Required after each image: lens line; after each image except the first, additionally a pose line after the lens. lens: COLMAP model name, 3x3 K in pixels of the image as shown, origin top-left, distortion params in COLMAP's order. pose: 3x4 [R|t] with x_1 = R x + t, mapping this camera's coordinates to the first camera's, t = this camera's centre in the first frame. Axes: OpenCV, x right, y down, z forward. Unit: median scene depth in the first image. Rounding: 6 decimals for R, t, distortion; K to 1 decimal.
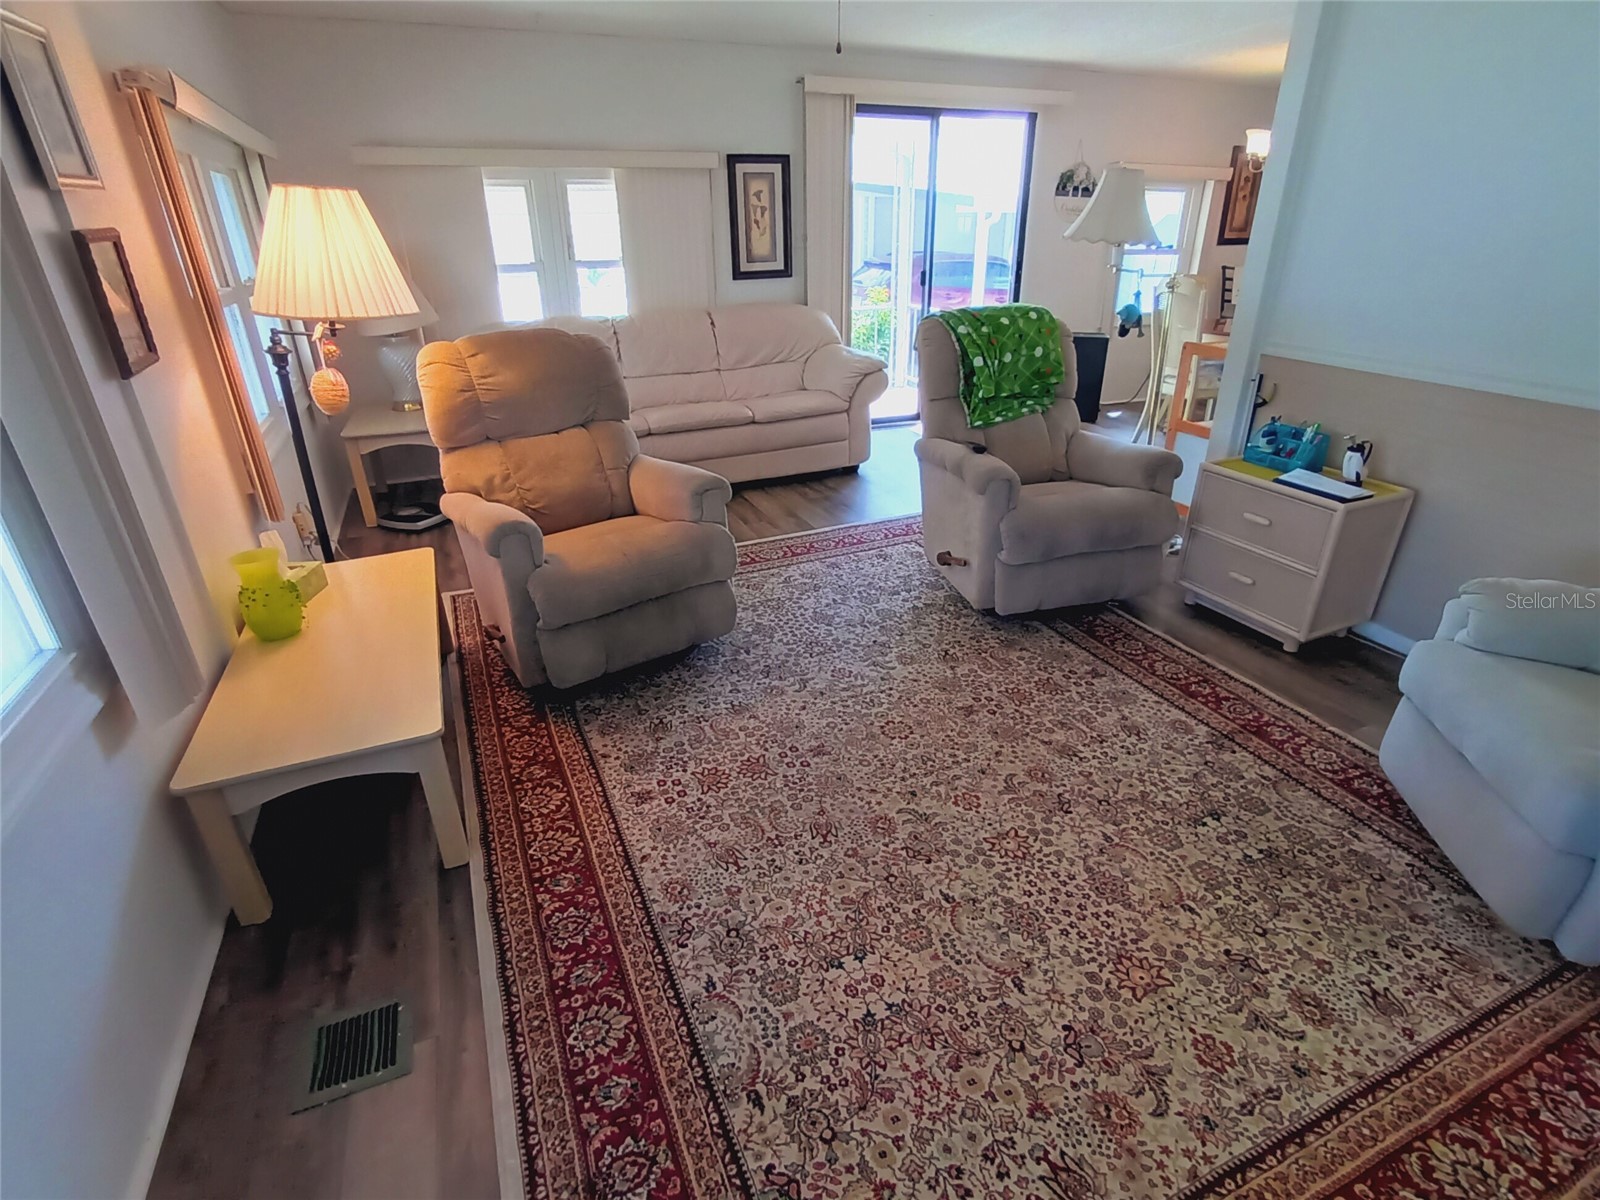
lens RADIAL K [[801.2, 0, 811.7], [0, 801.2, 592.6], [0, 0, 1]] dist [-0.022139, 0.012196]
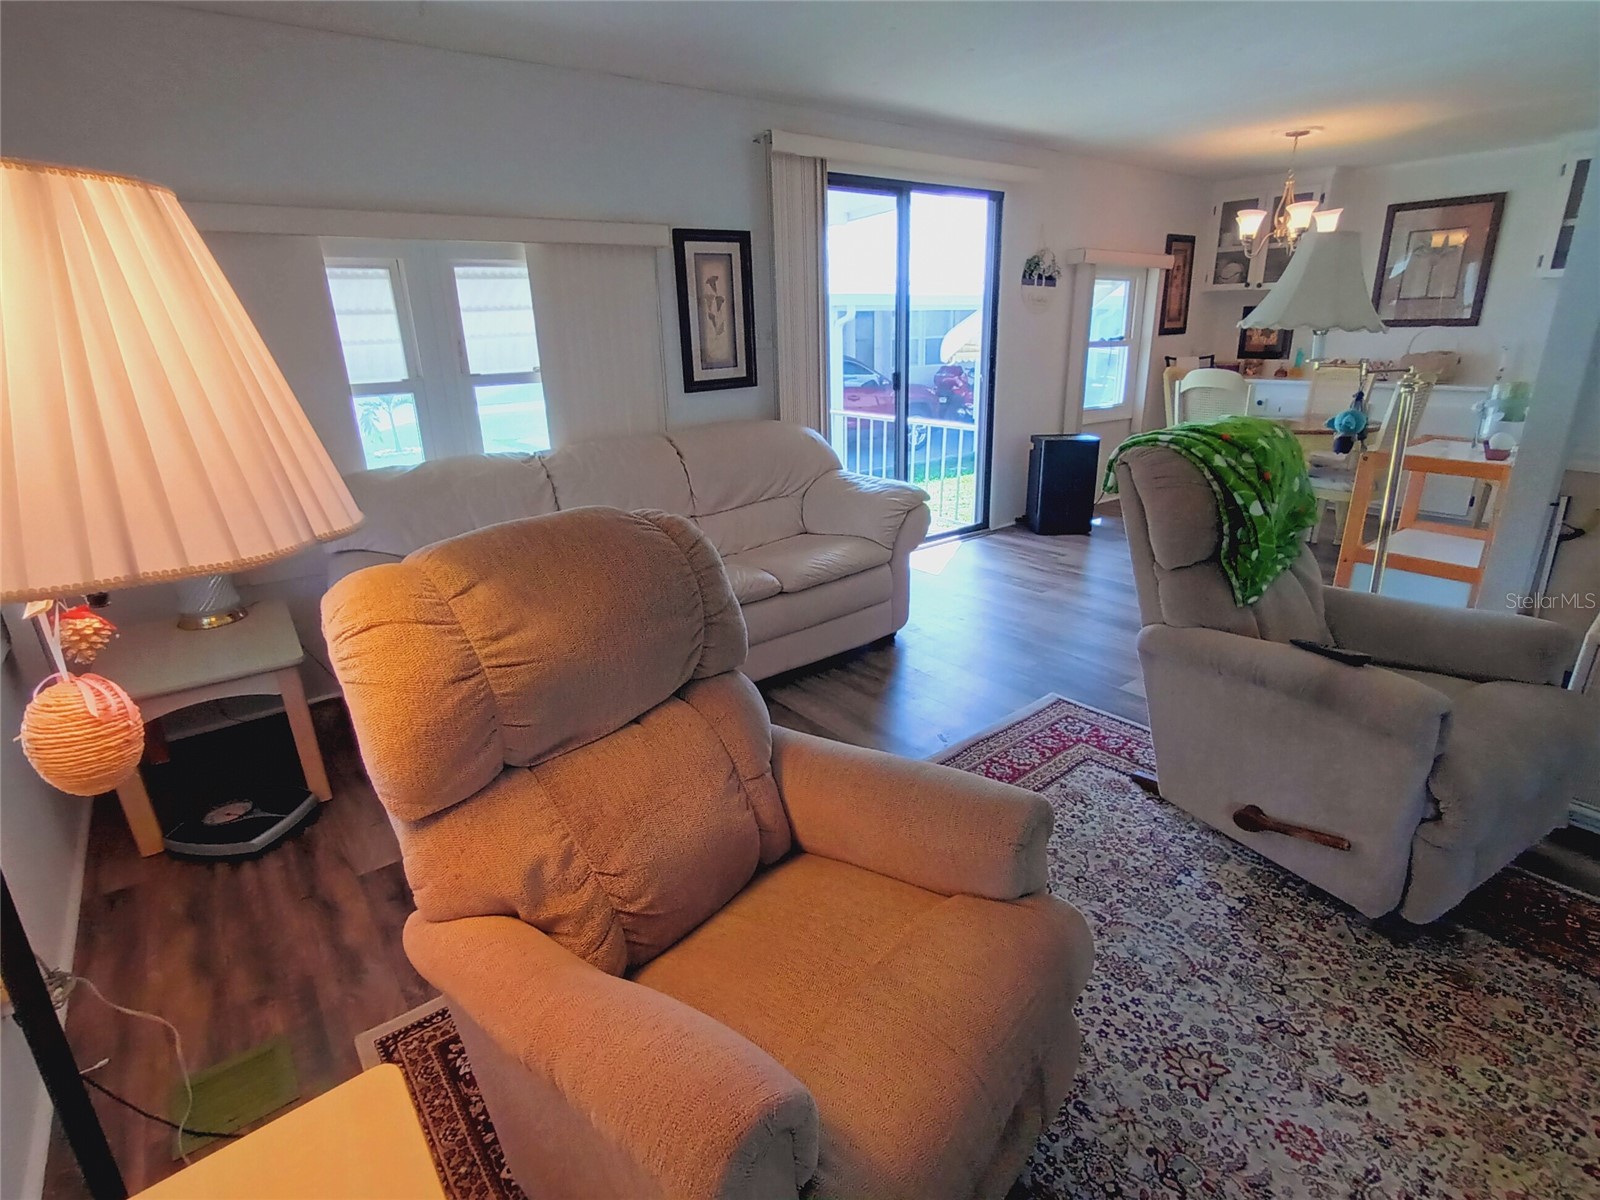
lens RADIAL K [[801.2, 0, 805.0], [0, 801.2, 596.8], [0, 0, 1]] dist [-0.022139, 0.012196]
pose [[0.966909, -0.097685, 0.235679, -0.194978], [0.122409, 0.988148, -0.092631, -0.129508], [-0.223837, 0.118415, 0.967406, 0.296653]]
